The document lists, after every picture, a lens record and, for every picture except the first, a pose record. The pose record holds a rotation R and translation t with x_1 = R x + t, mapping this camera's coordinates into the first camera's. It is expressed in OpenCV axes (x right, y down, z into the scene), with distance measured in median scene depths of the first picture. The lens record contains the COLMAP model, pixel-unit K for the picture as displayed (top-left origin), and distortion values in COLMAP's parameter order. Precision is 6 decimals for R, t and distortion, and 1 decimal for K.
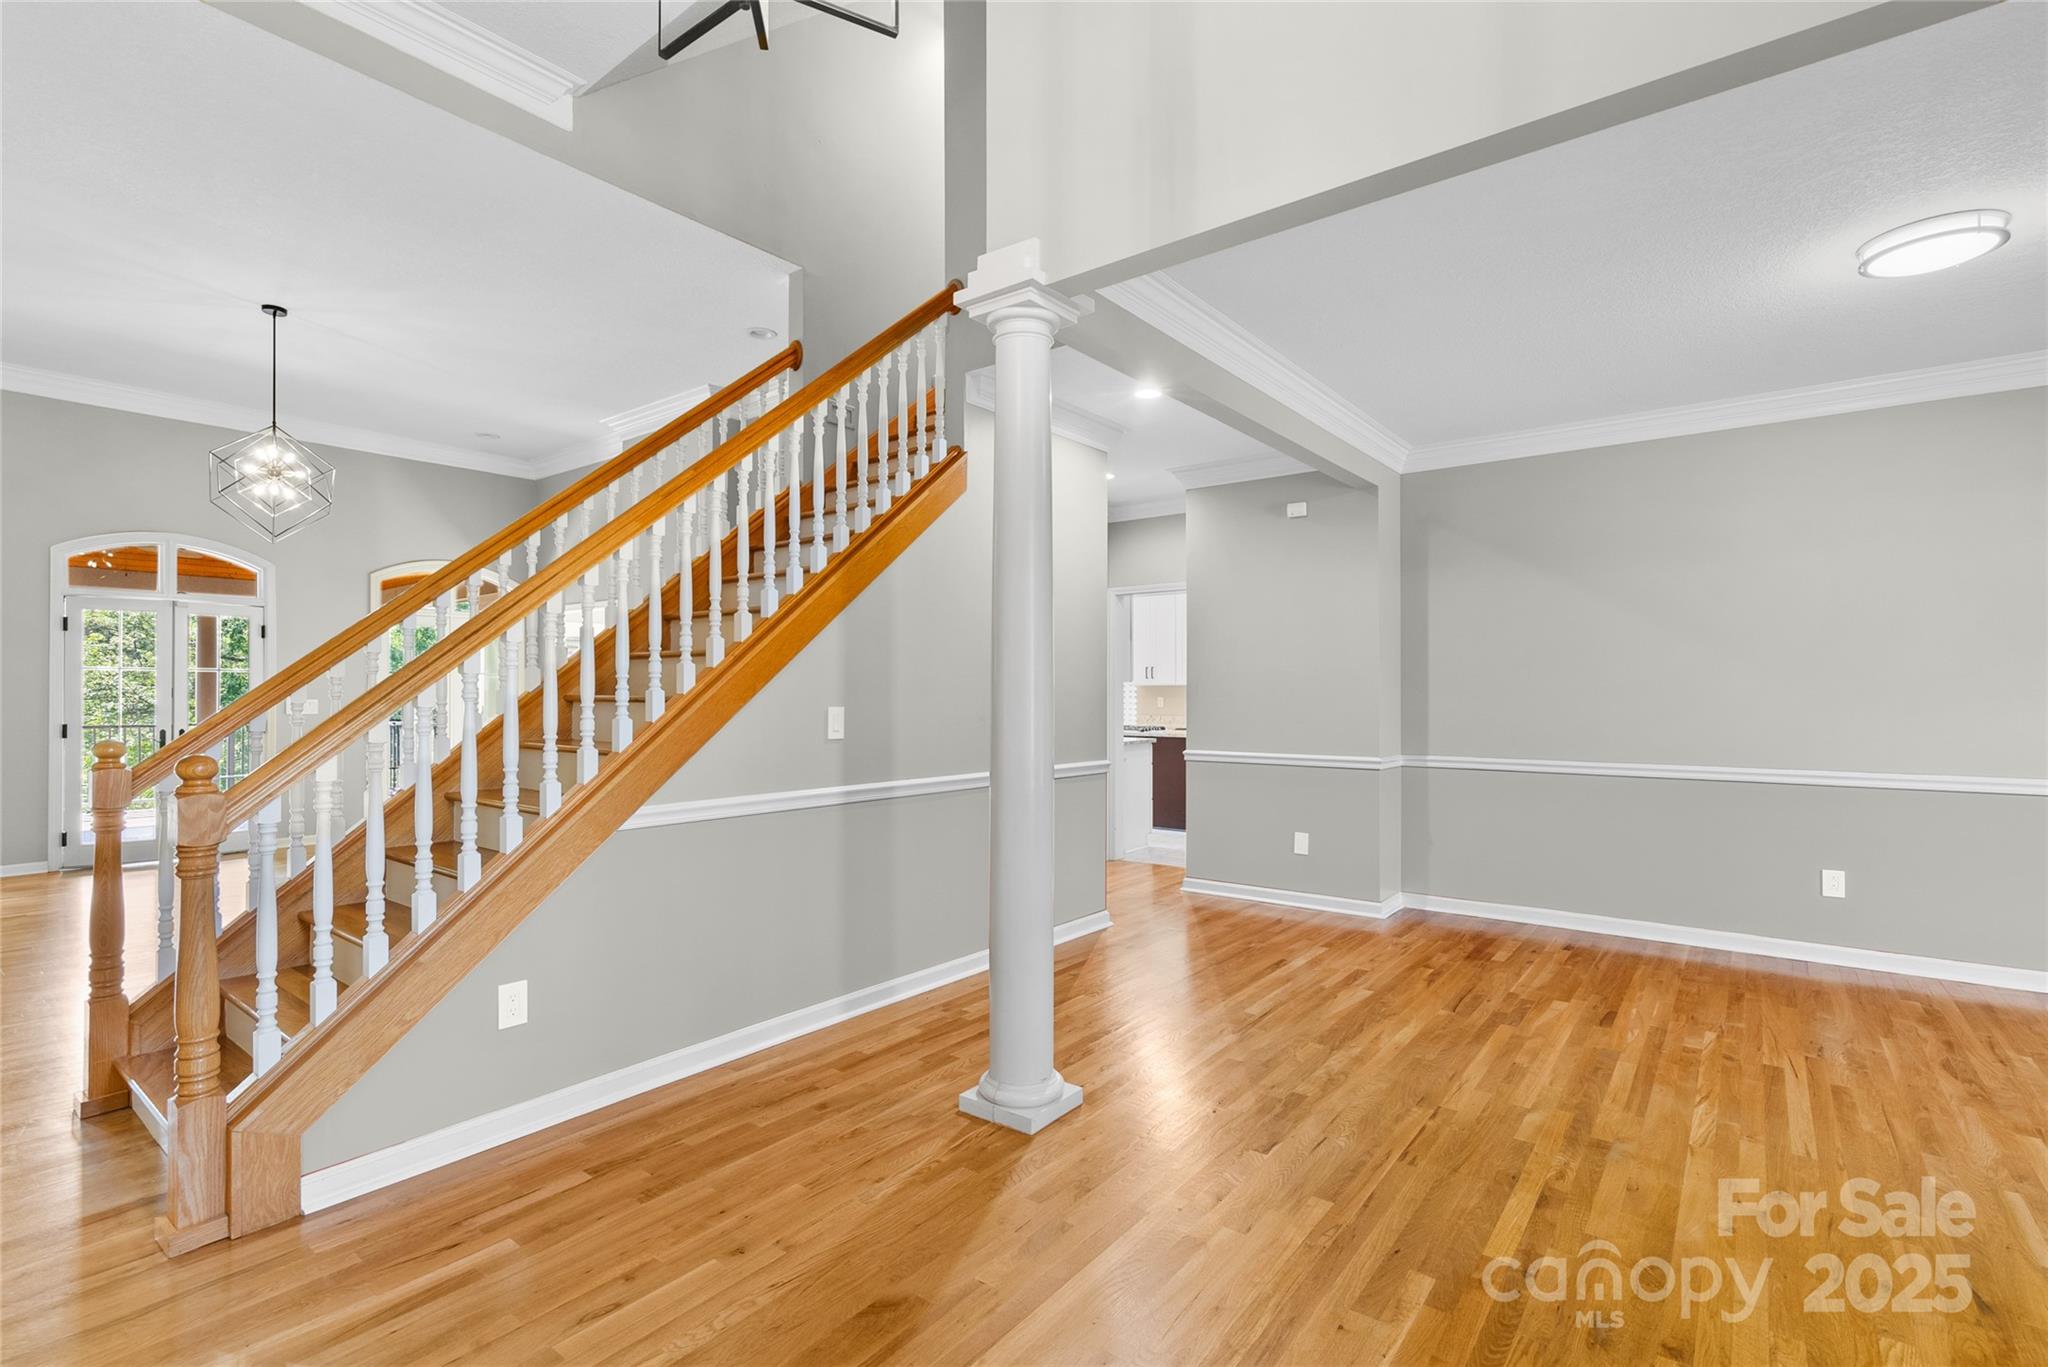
lens RADIAL K [[936.7, 0, 1023.2], [0, 936.7, 690.6], [0, 0, 1]] dist [-0.010902, 0.000338]
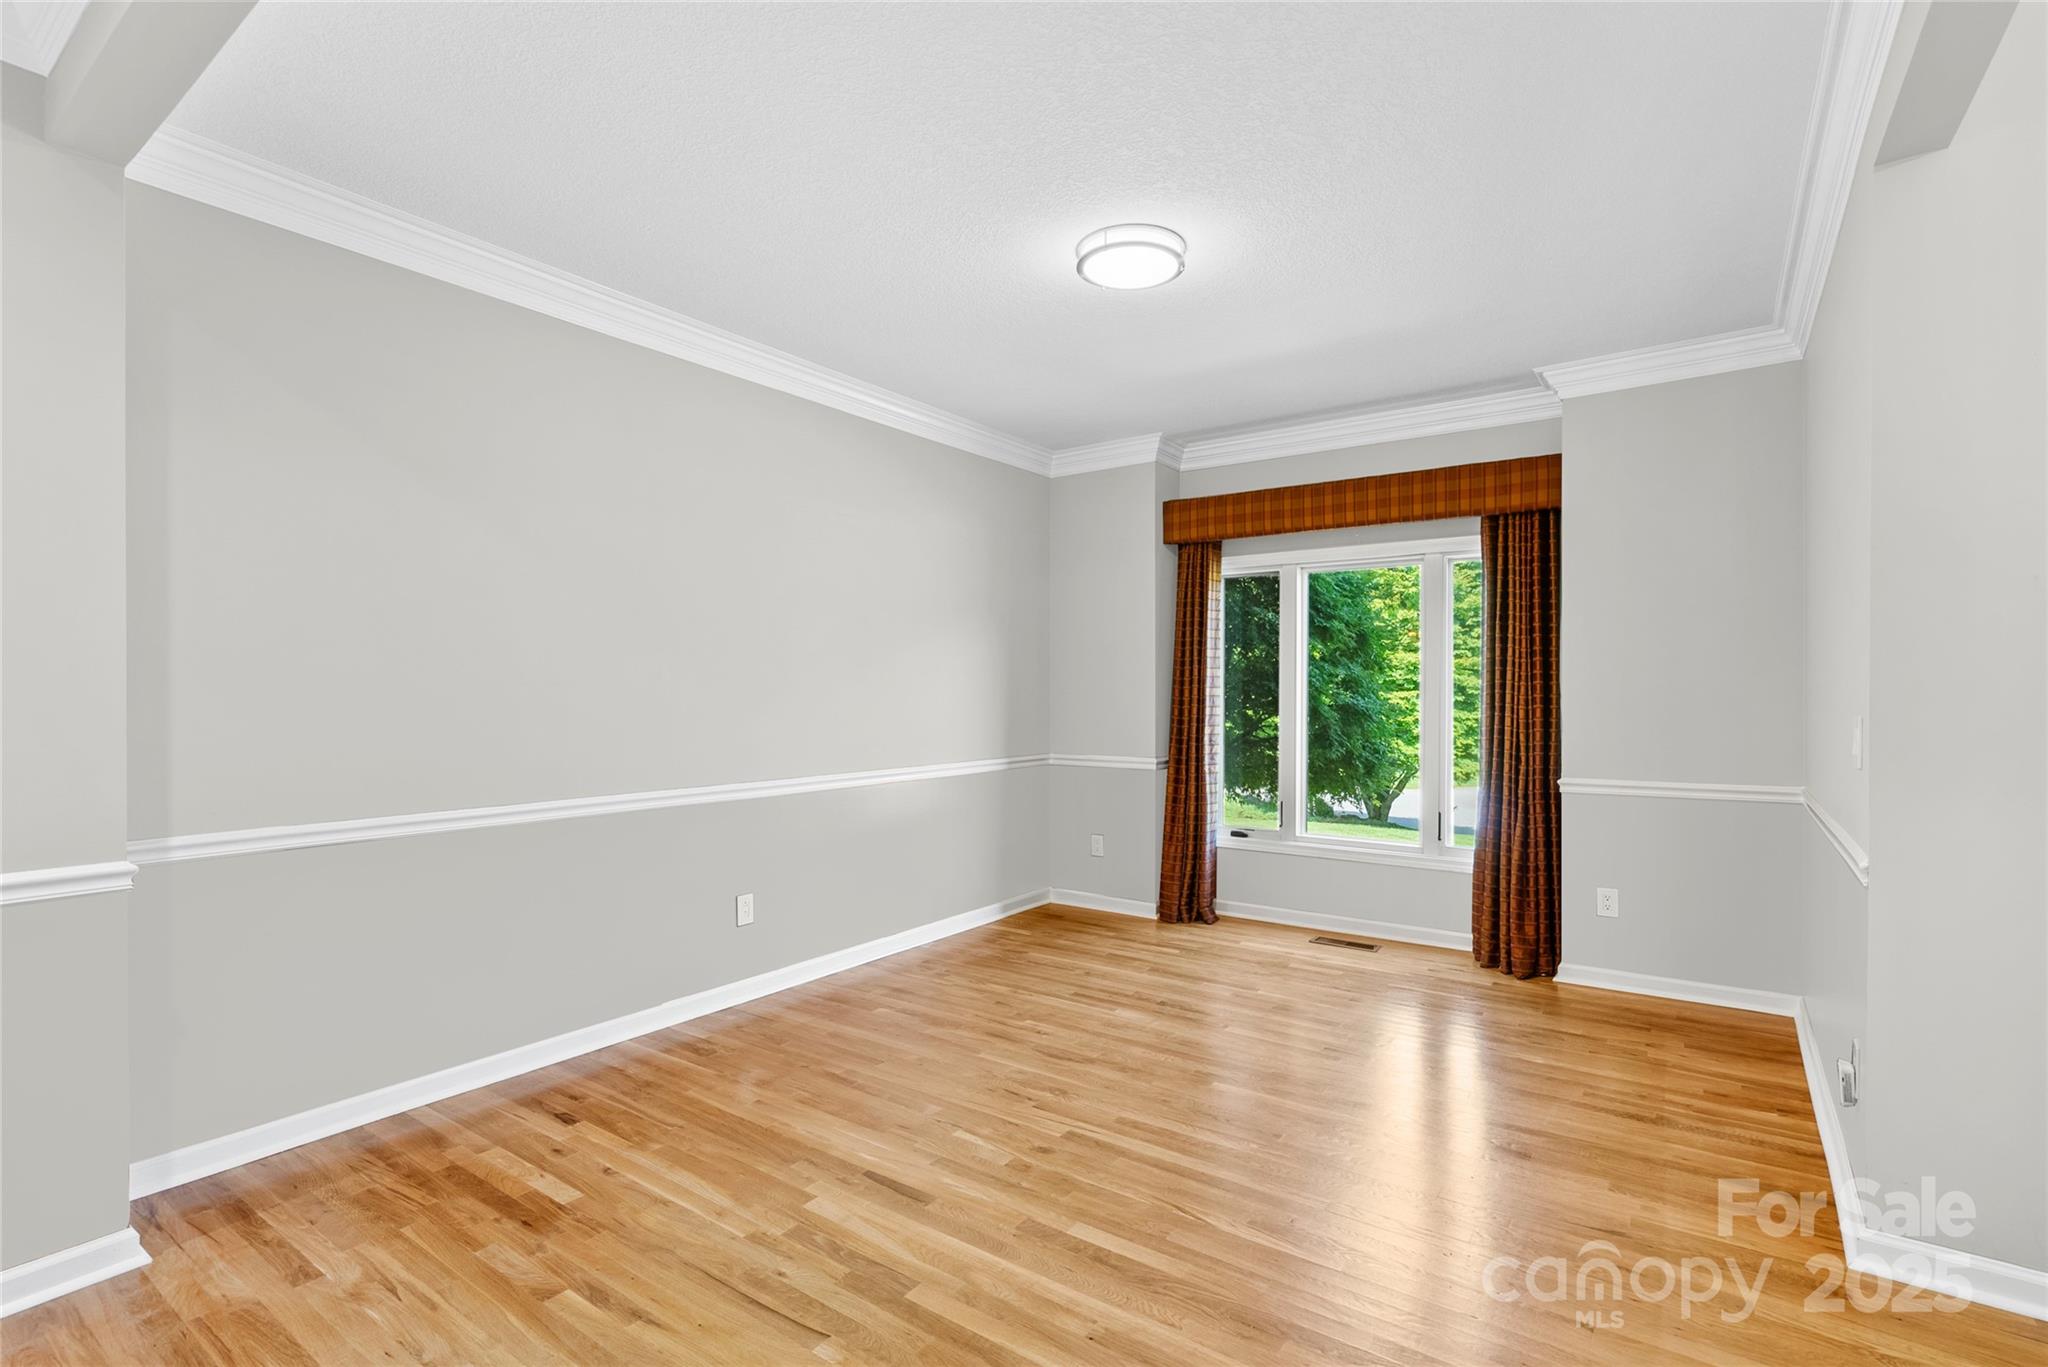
lens RADIAL K [[936.7, 0, 1022.2], [0, 936.7, 683.9], [0, 0, 1]] dist [-0.010902, 0.000338]
pose [[-0.062013, 0.005421, 0.998061, -0.052431], [-0.010054, 0.999931, -0.006056, -0.008154], [-0.998025, -0.010410, -0.061954, 0.928601]]
